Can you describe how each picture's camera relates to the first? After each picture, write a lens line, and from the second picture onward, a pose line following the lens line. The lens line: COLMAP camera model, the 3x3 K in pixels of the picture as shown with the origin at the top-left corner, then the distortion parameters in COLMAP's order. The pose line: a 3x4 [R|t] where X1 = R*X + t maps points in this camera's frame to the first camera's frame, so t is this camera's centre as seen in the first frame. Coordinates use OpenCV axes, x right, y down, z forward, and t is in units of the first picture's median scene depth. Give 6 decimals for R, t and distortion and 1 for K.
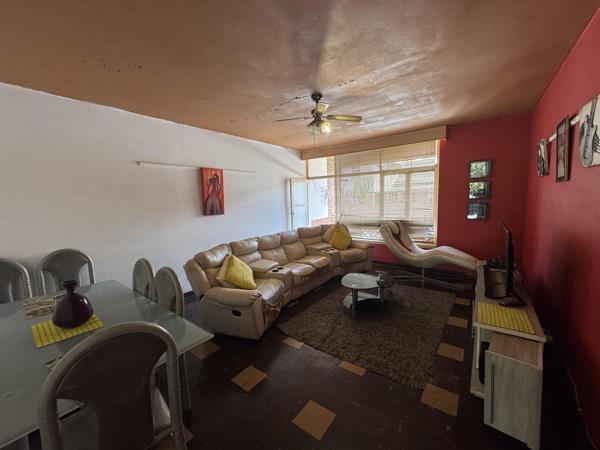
lens RADIAL K [[241.7, 0, 300.4], [0, 241.7, 225.9], [0, 0, 1]] dist [-0.000765, -0.000085]
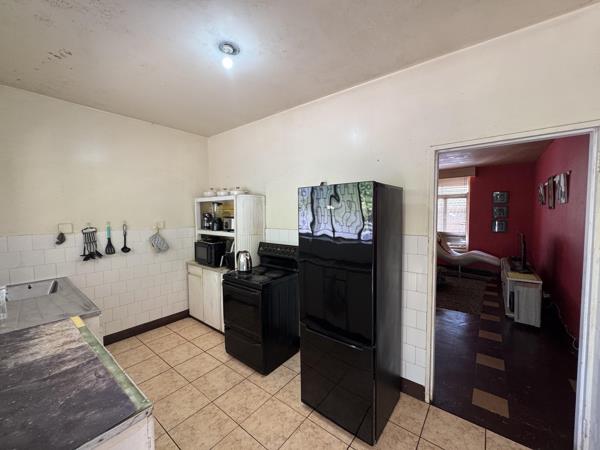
lens RADIAL K [[241.7, 0, 299.0], [0, 241.7, 226.0], [0, 0, 1]] dist [-0.000765, -0.000085]
pose [[0.999272, 0.026960, -0.027002, -0.425060], [-0.028633, 0.997563, -0.063624, 0.063917], [0.025221, 0.064351, 0.997609, -0.473115]]
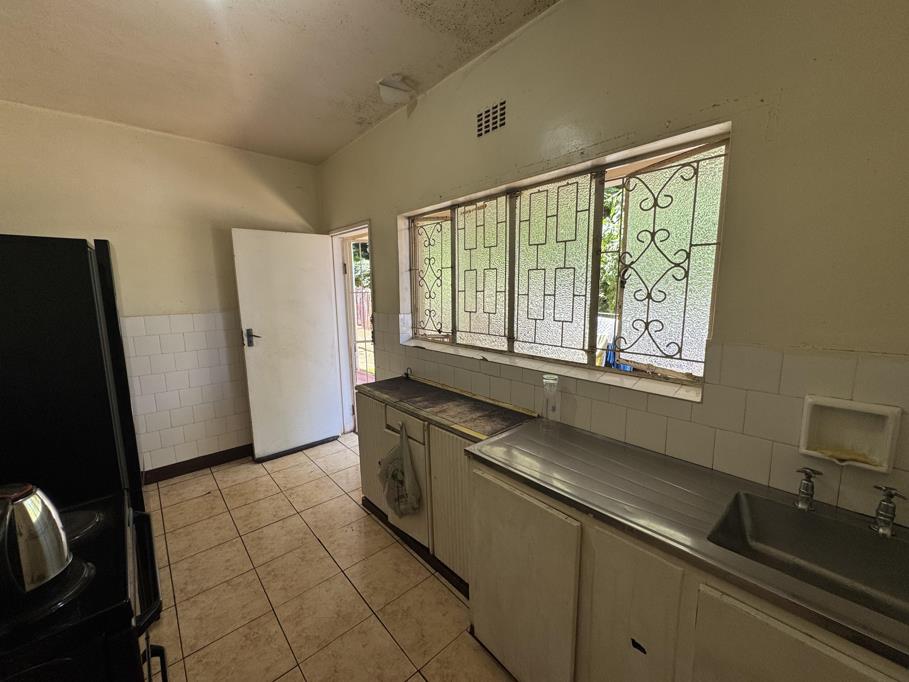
lens RADIAL K [[366.2, 0, 453.2], [0, 366.2, 340.8], [0, 0, 1]] dist [-0.000765, -0.000085]
pose [[-0.976226, 0.016316, 0.216142, -0.809991], [0.070943, 0.966293, 0.247477, -0.000688], [-0.204819, 0.256927, -0.944478, 0.205962]]
